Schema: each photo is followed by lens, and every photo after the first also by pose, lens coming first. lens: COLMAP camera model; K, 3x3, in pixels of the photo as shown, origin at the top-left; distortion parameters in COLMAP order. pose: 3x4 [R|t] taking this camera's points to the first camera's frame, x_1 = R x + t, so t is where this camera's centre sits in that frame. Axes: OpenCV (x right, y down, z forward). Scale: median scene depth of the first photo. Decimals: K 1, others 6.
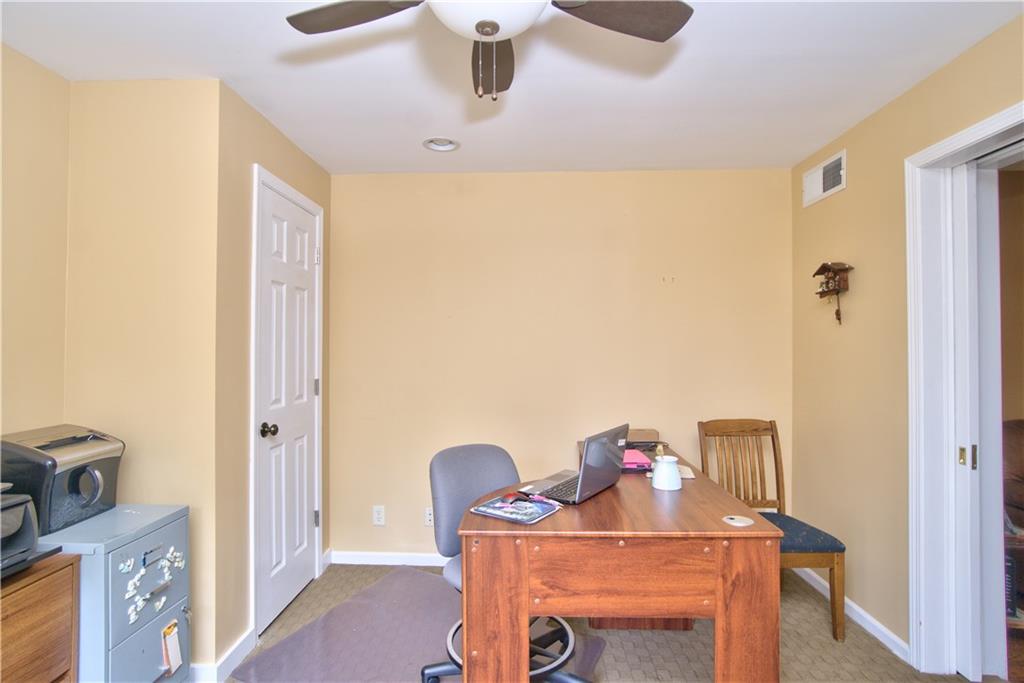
lens RADIAL K [[523.5, 0, 508.4], [0, 523.5, 340.8], [0, 0, 1]] dist [-0.043784, 0.022131]
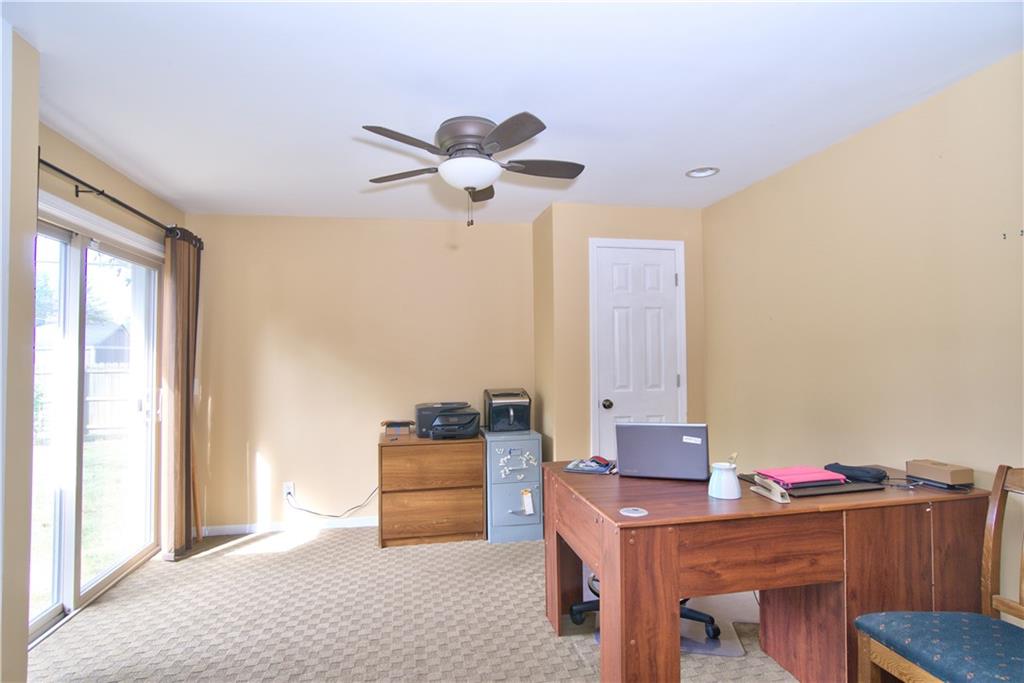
lens RADIAL K [[523.5, 0, 508.4], [0, 523.5, 340.8], [0, 0, 1]] dist [-0.043784, 0.022131]
pose [[0.215261, -0.031262, -0.976056, 1.391164], [0.025010, 0.999336, -0.026492, 0.022534], [0.976236, -0.018708, 0.215900, 0.521945]]
